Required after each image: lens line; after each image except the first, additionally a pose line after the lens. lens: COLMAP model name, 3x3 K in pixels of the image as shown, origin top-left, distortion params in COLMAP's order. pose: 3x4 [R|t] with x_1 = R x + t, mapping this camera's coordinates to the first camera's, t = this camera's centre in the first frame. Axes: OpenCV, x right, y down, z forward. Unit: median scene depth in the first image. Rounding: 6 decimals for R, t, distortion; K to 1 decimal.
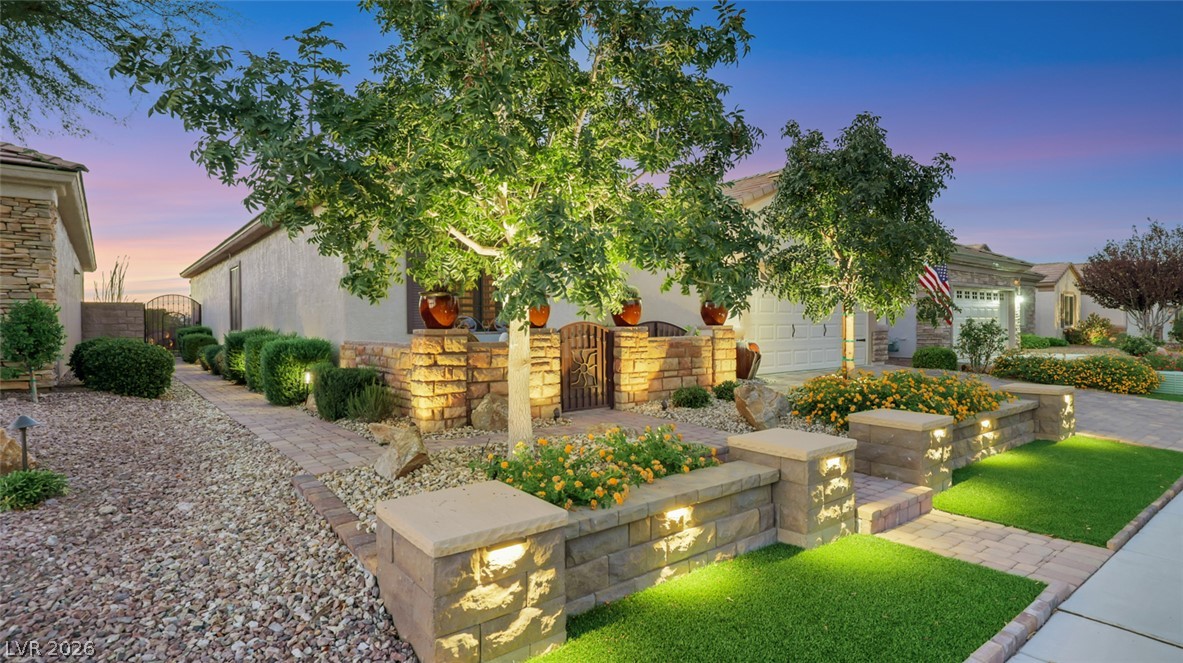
lens RADIAL K [[603.0, 0, 591.5], [0, 603.0, 331.5], [0, 0, 1]] dist [0.000199, 0.000091]
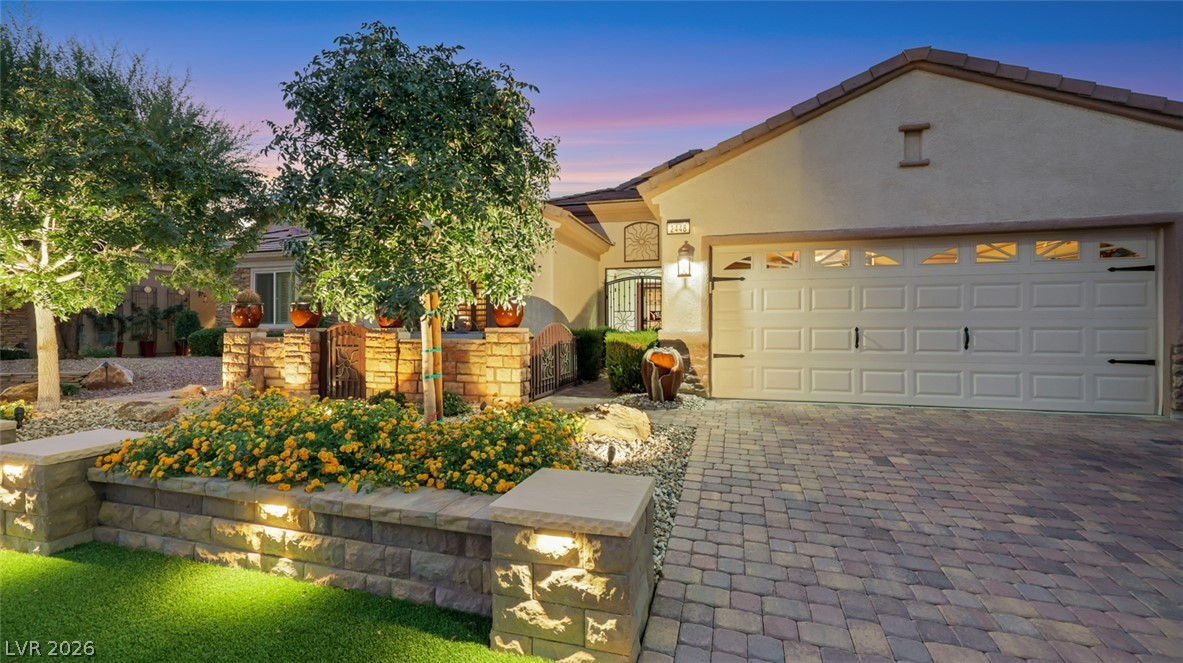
lens RADIAL K [[485.4, 0, 591.2], [0, 485.4, 326.4], [0, 0, 1]] dist [-0.000822, -0.000027]
pose [[0.578369, 0.003716, -0.815767, 1.096466], [-0.014222, 0.999884, -0.005529, -0.012557], [0.815651, 0.014800, 0.578355, 0.913594]]
